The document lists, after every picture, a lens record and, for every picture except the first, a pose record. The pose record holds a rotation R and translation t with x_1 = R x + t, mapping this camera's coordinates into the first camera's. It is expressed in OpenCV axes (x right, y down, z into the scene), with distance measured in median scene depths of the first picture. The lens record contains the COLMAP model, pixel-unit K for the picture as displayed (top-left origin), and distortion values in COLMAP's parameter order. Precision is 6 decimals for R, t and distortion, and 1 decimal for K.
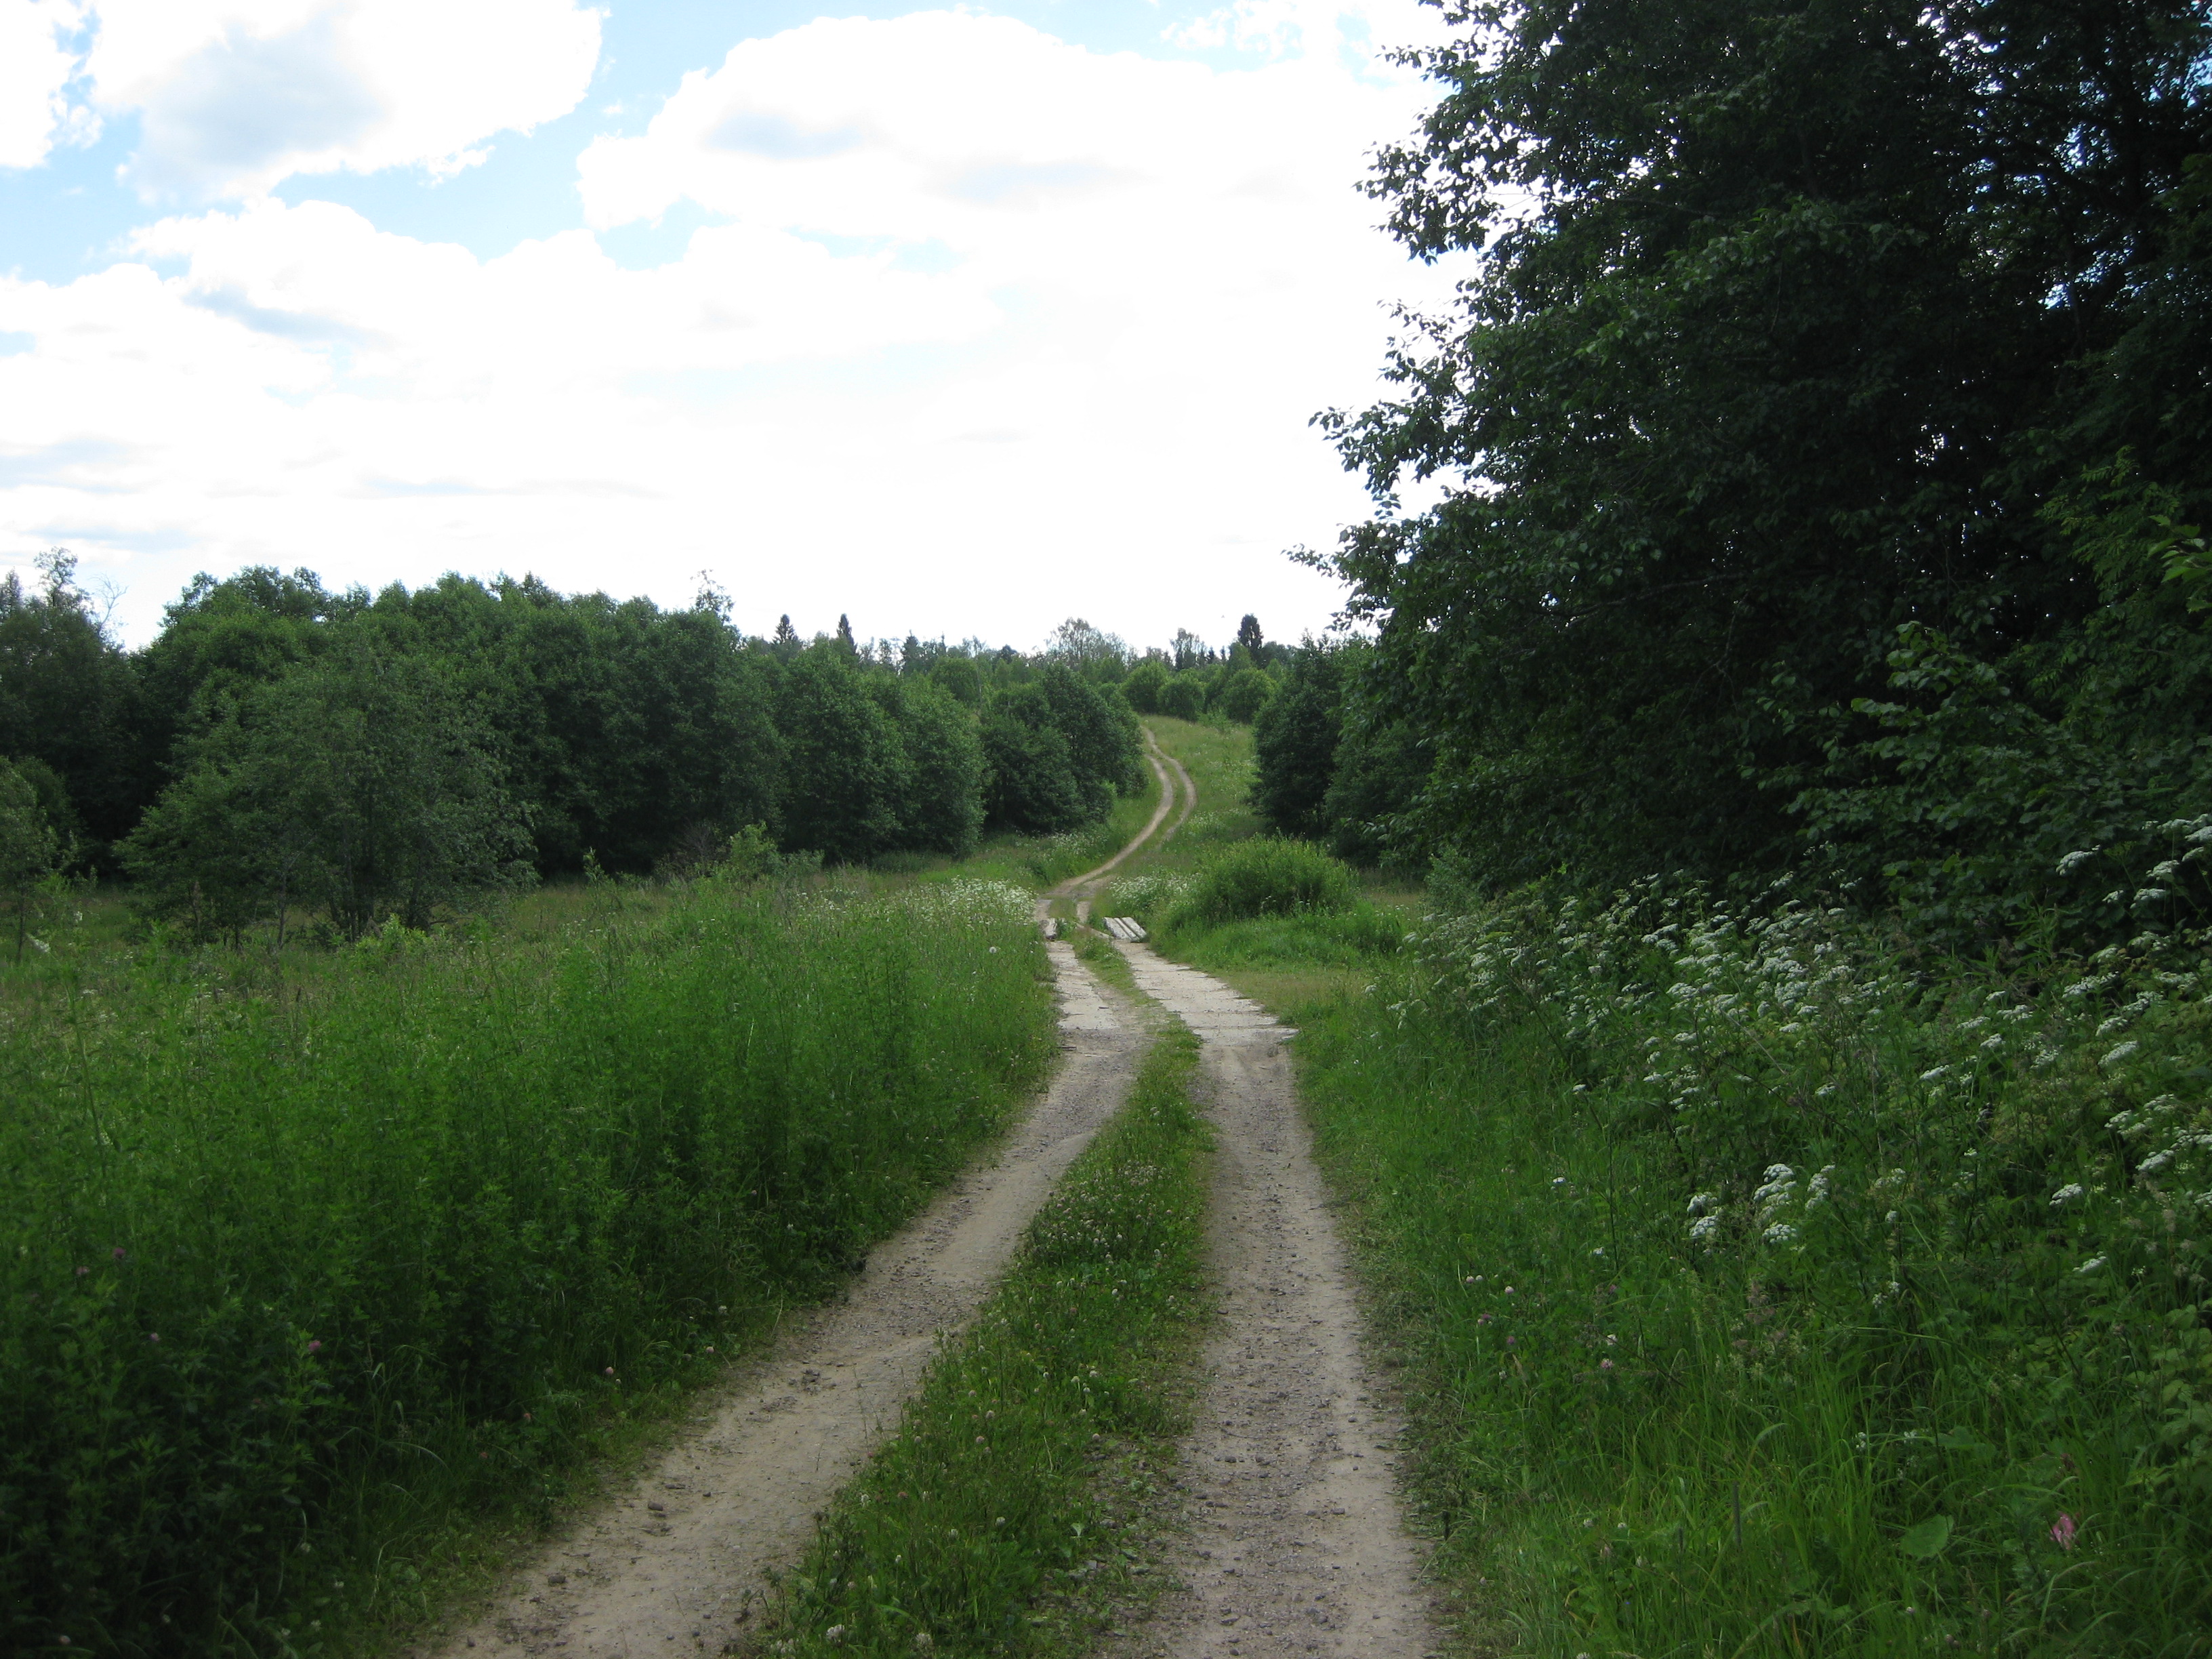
lens RADIAL K [[2433.7, 0, 1105.9], [0, 2433.7, 828.8], [0, 0, 1]] dist [-0.131728, 0.000000]
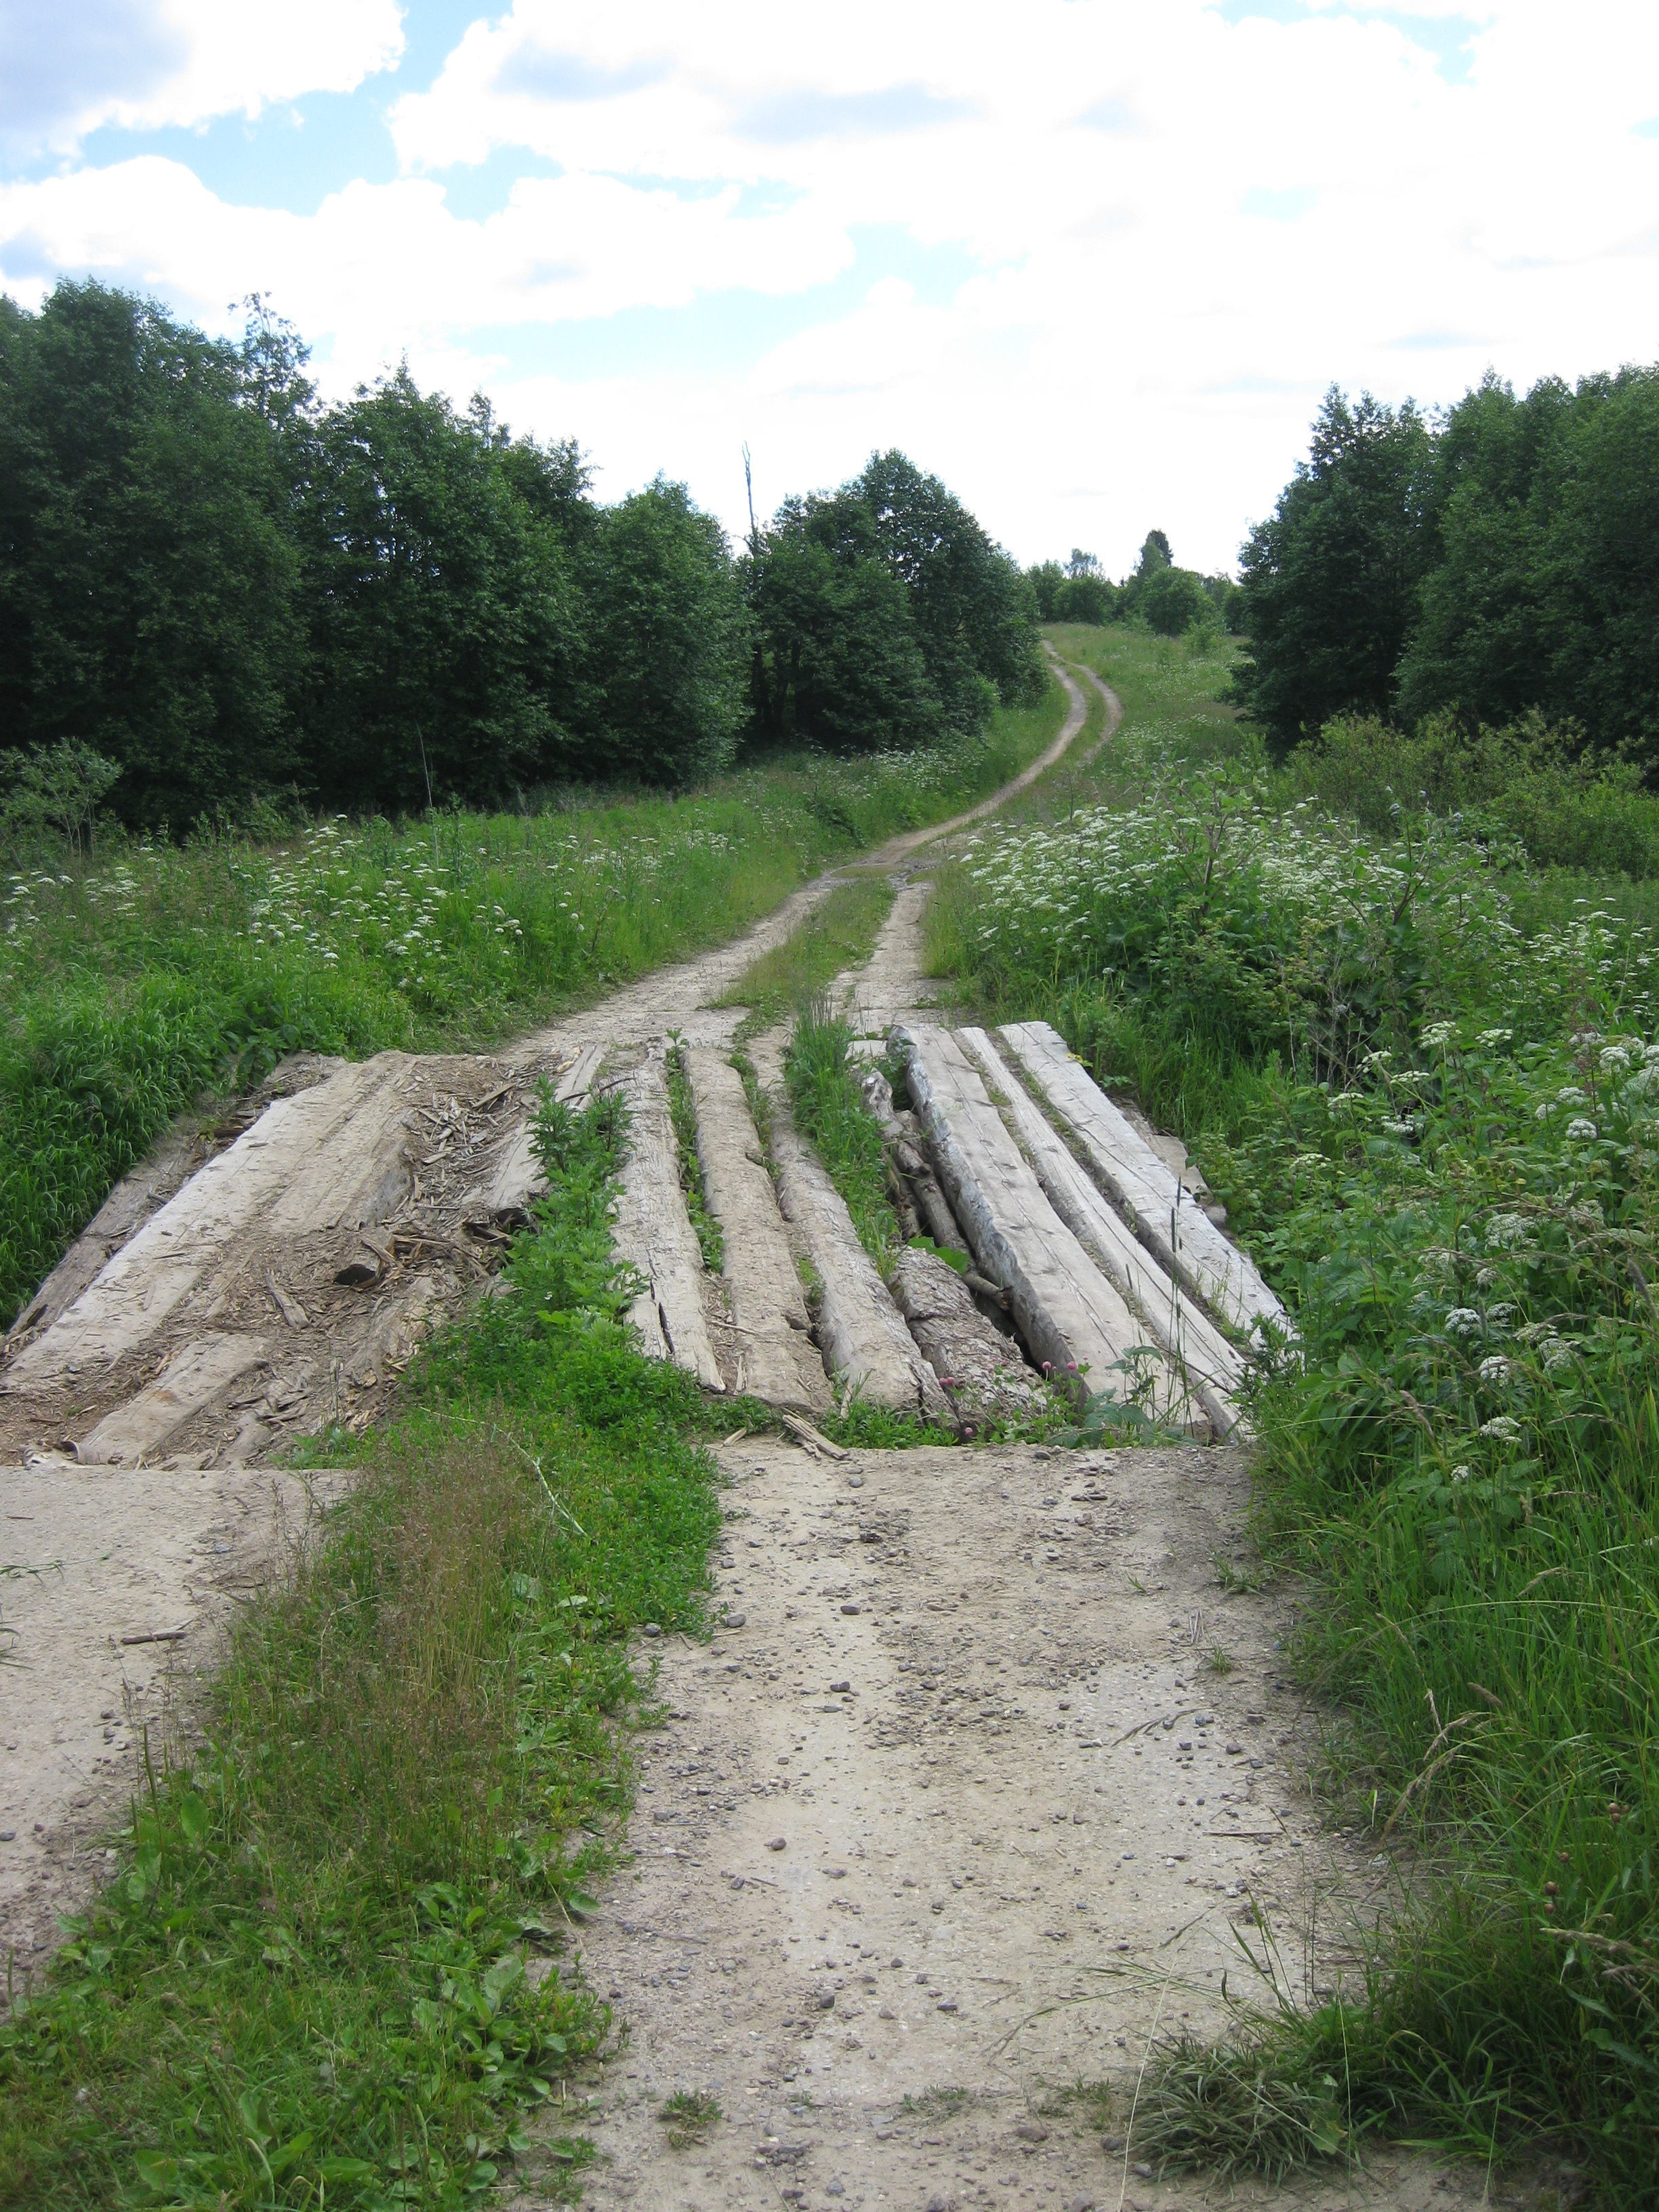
lens RADIAL K [[2433.7, 0, 827.1], [0, 2433.7, 1109.1], [0, 0, 1]] dist [-0.131728, 0.000000]
pose [[0.997630, -0.001848, -0.068779, 0.003415], [0.010812, 0.991429, 0.130199, 0.010236], [0.067949, -0.130635, 0.989099, 0.447312]]
